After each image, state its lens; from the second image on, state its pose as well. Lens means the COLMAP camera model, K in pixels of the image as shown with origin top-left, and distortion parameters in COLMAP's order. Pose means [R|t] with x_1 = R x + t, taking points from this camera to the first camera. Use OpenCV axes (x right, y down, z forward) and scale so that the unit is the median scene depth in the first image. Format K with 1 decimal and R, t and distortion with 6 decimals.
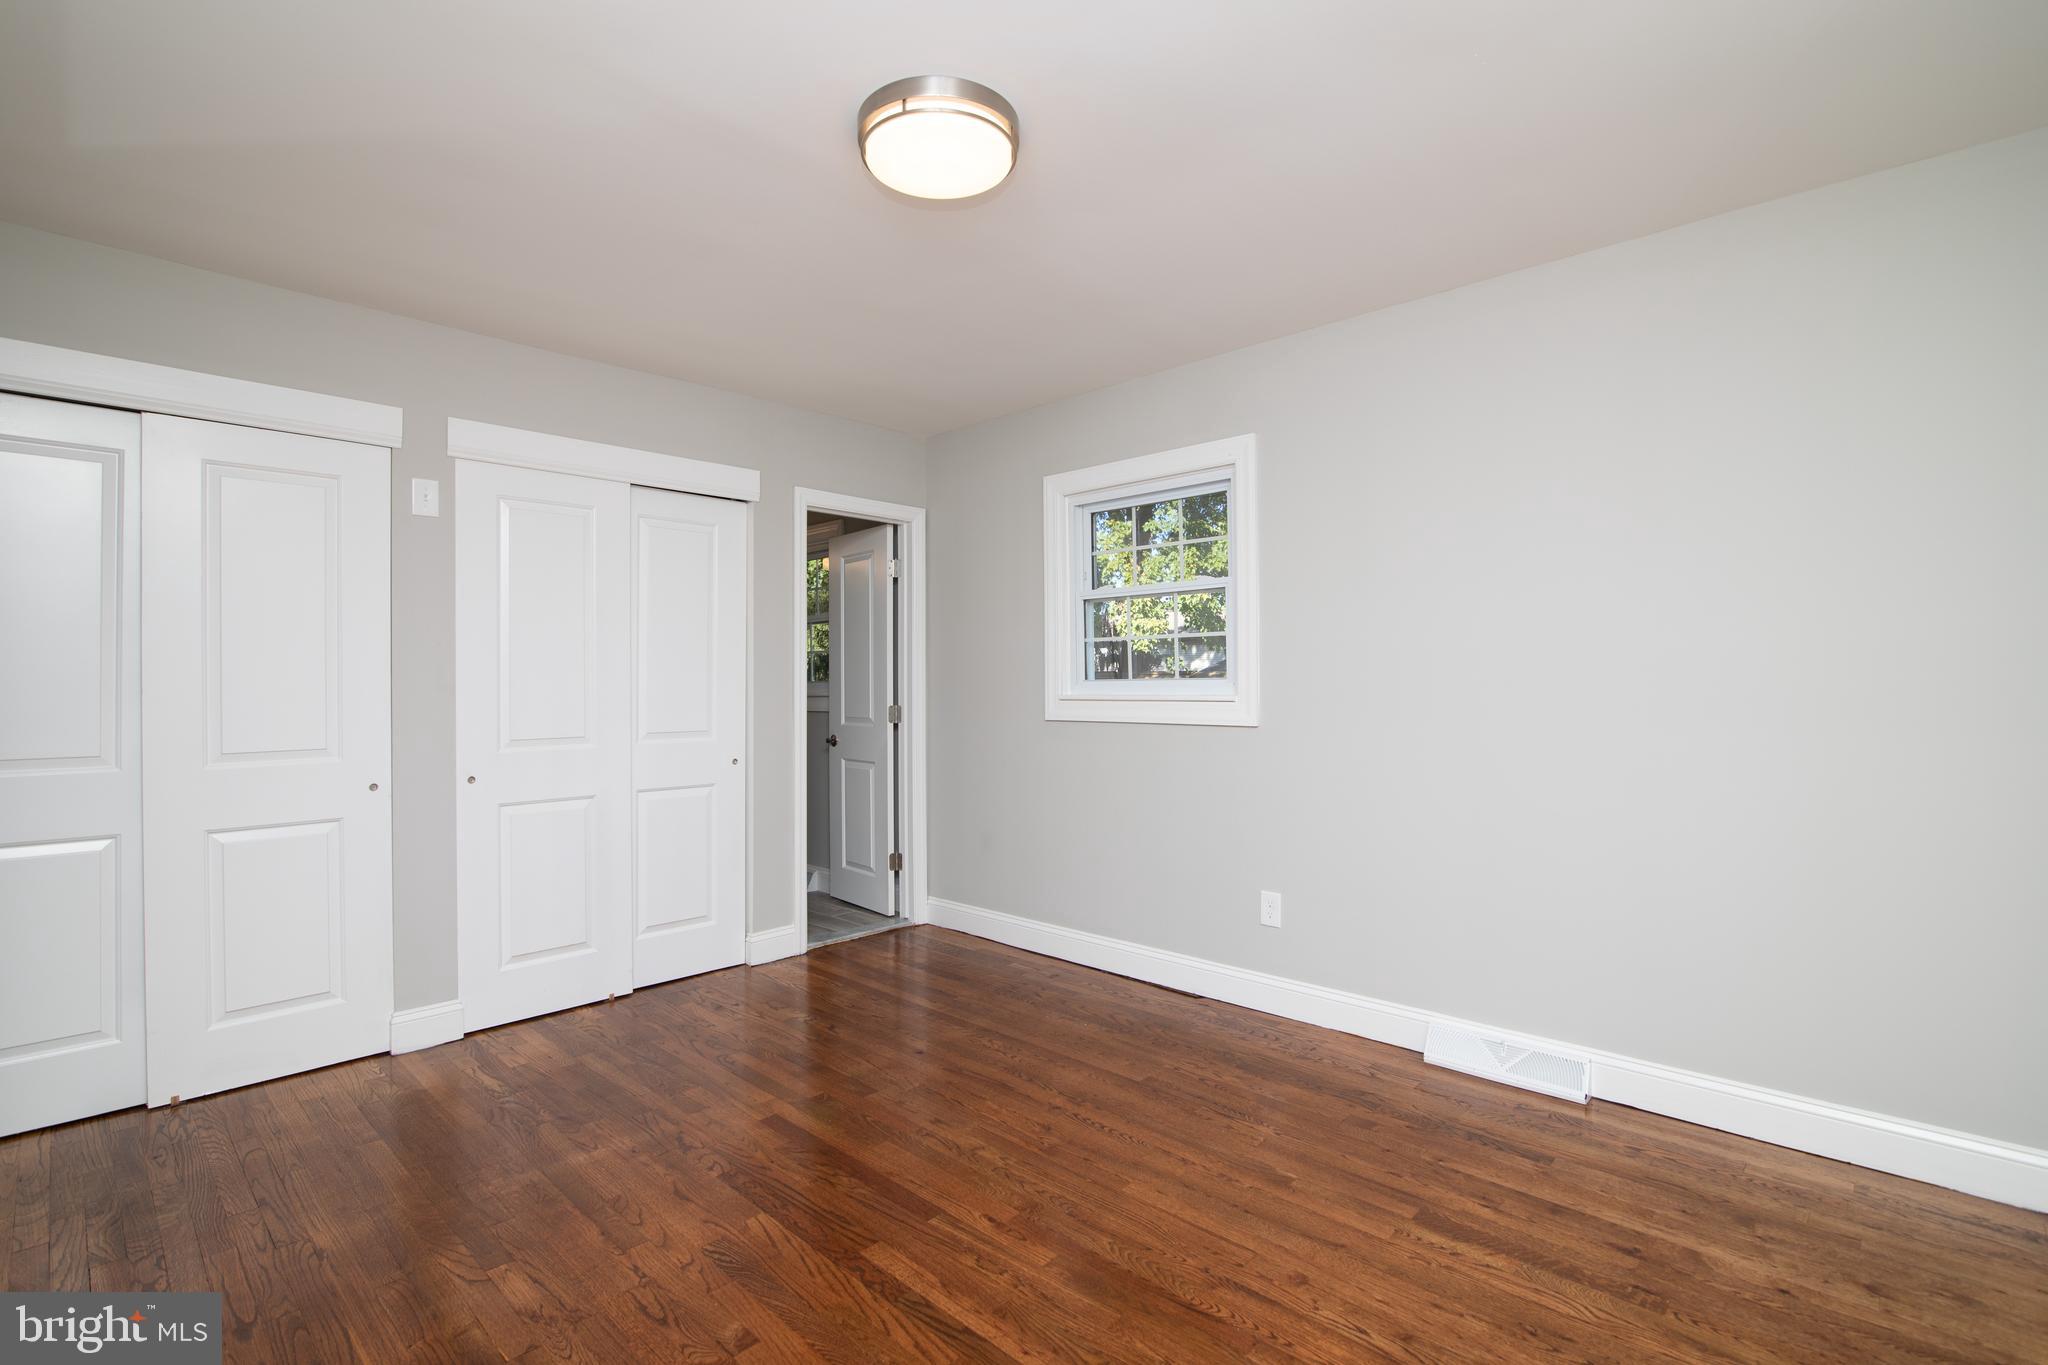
lens RADIAL K [[936.6, 0, 1025.7], [0, 936.6, 678.5], [0, 0, 1]] dist [-0.016801, 0.002773]
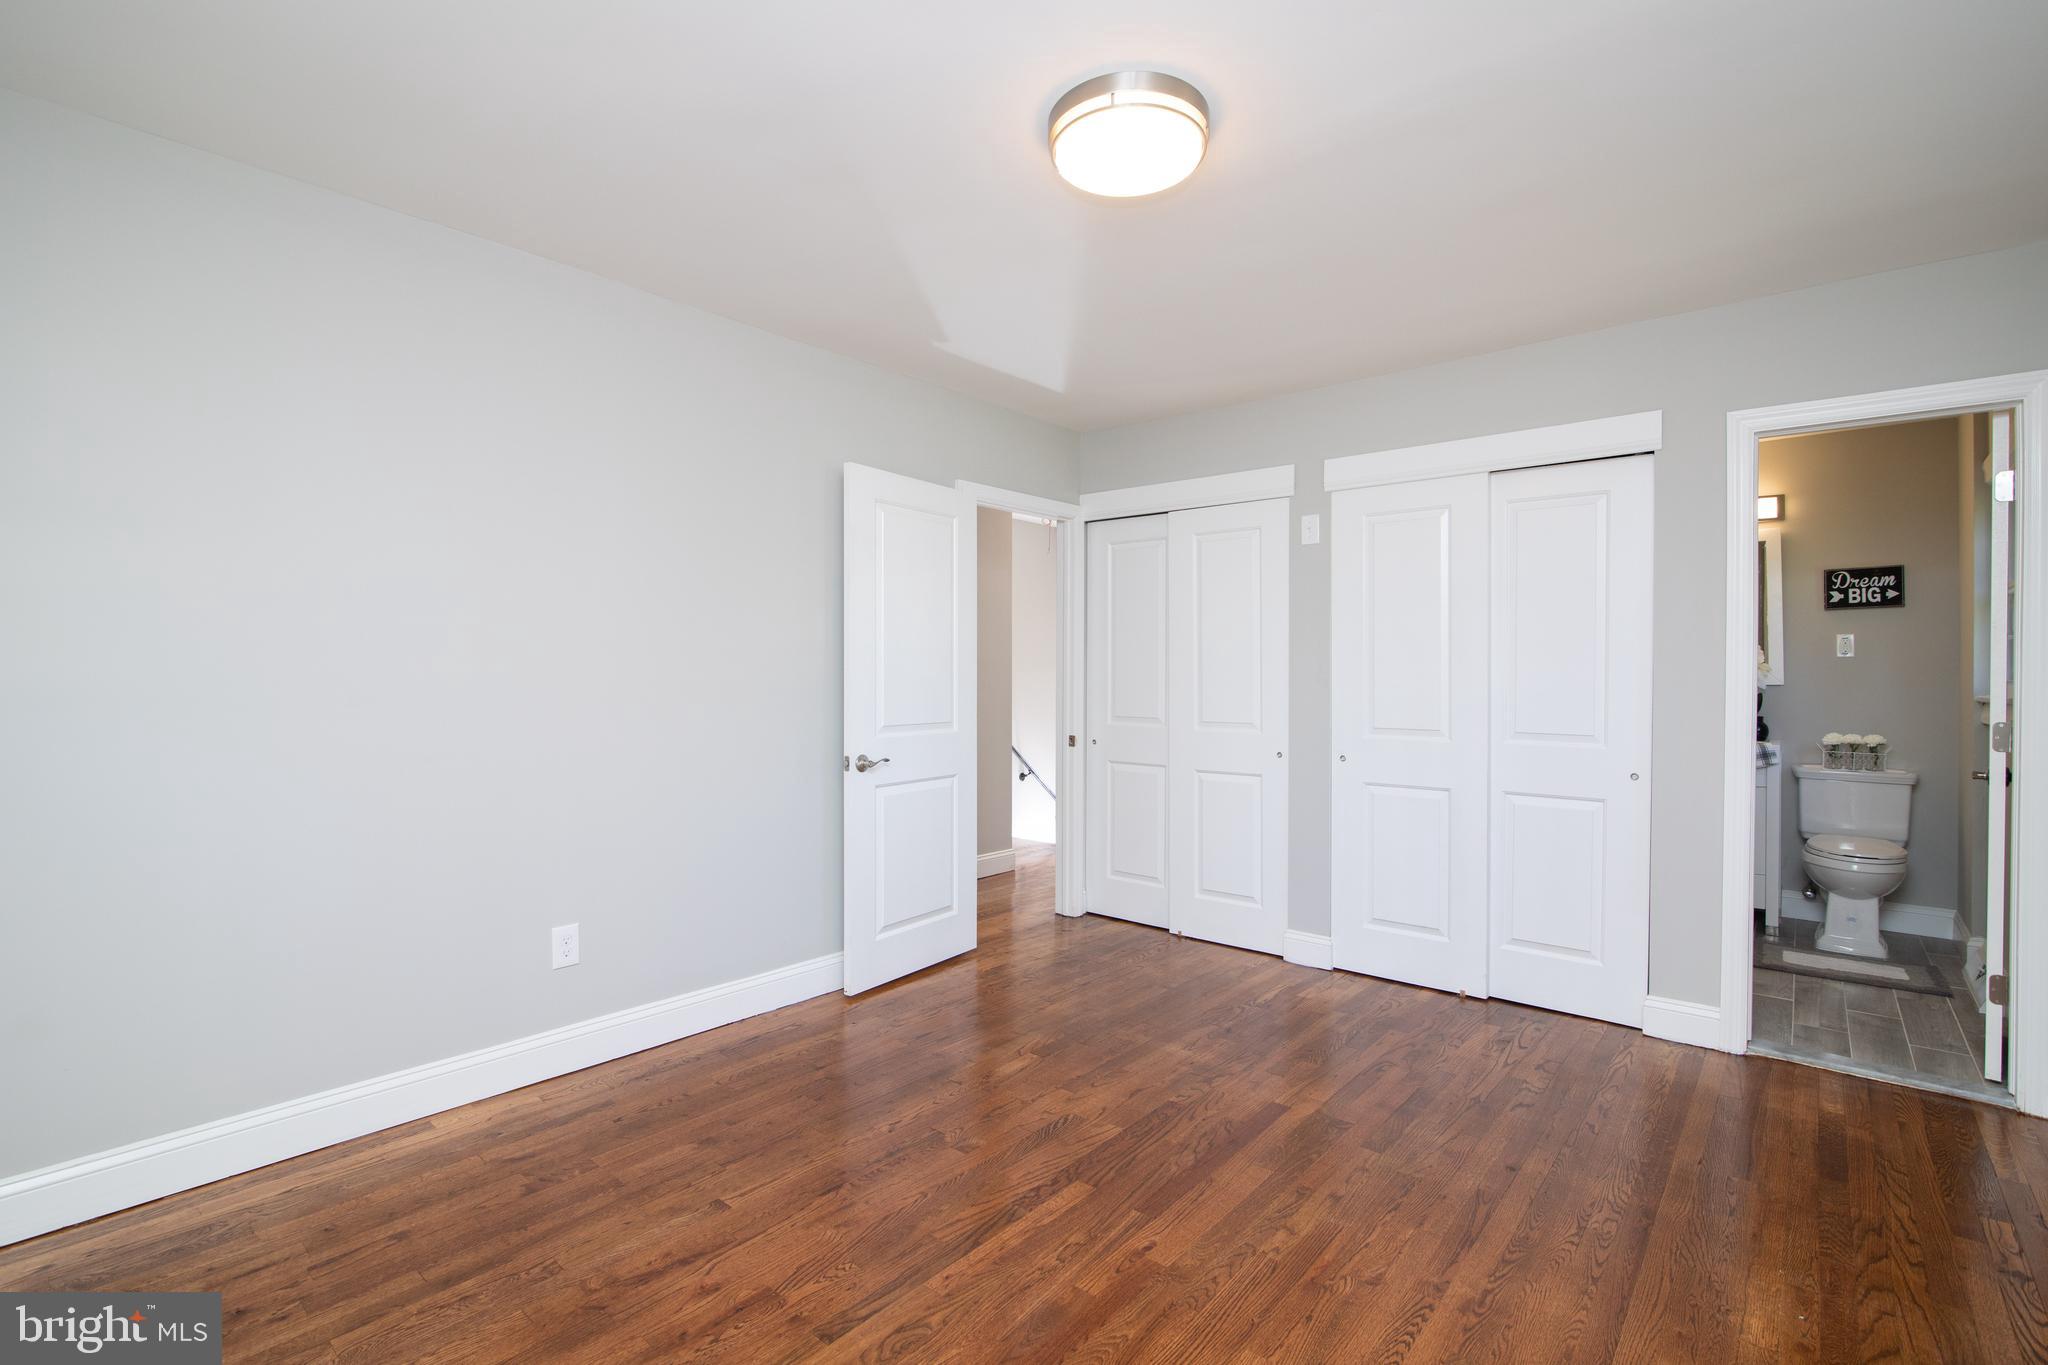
lens RADIAL K [[936.6, 0, 1028.7], [0, 936.6, 666.2], [0, 0, 1]] dist [-0.016801, 0.002773]
pose [[0.054146, -0.004532, -0.998523, 0.741268], [-0.001496, 0.999988, -0.004620, -0.003650], [0.998532, 0.001744, 0.054138, 0.680388]]
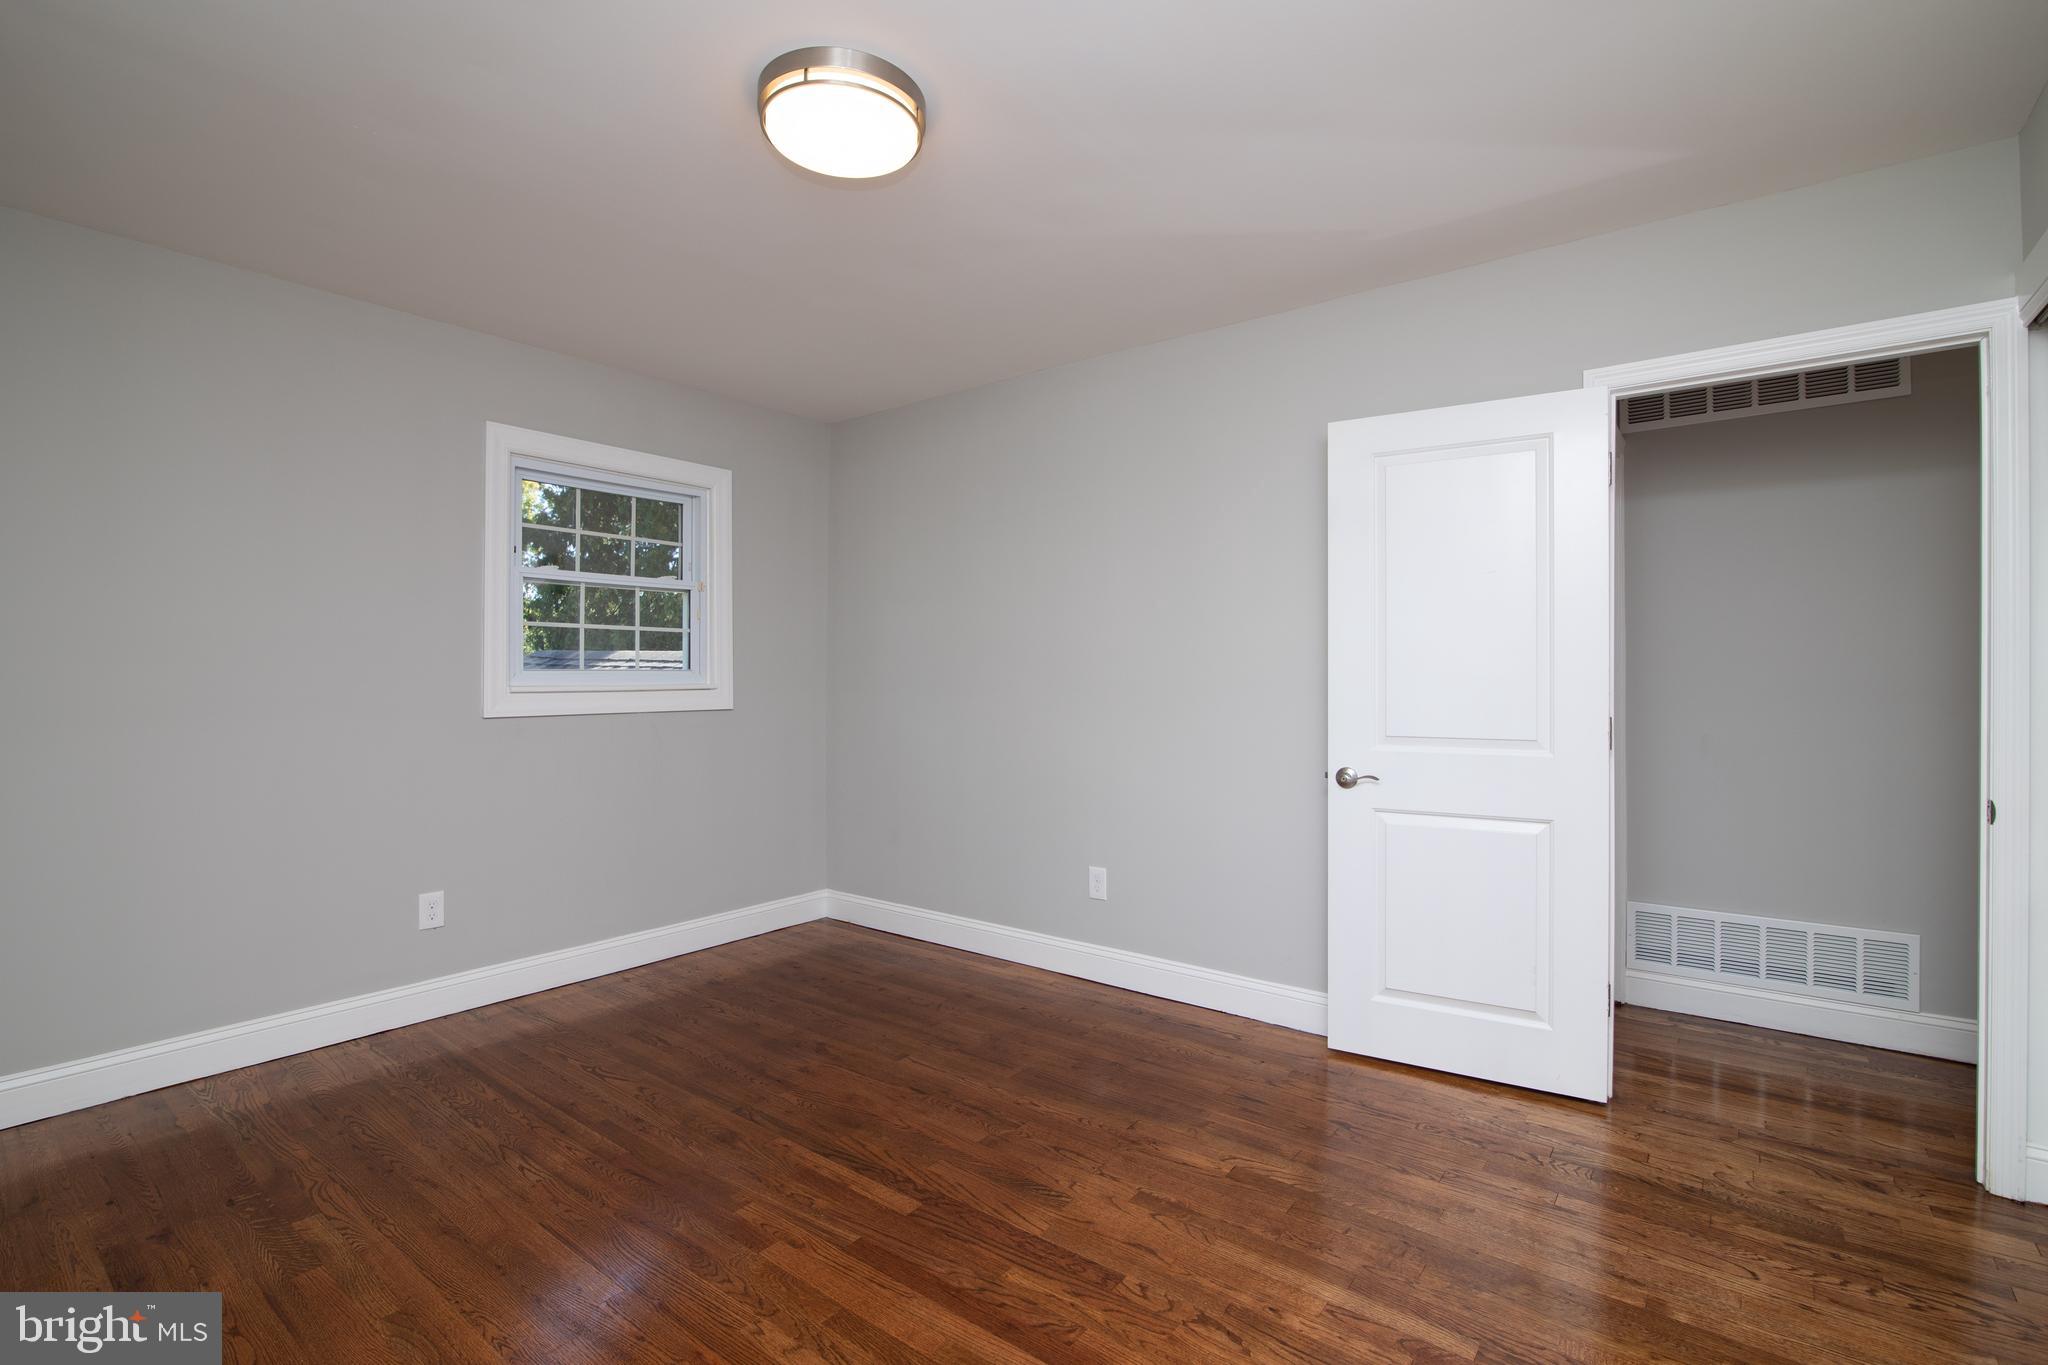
lens RADIAL K [[936.6, 0, 1028.4], [0, 936.6, 684.8], [0, 0, 1]] dist [-0.016801, 0.002773]
pose [[-0.994604, 0.007441, -0.103482, -0.149195], [0.006553, 0.999939, 0.008916, 0.007115], [0.103542, 0.008190, -0.994591, 1.609963]]
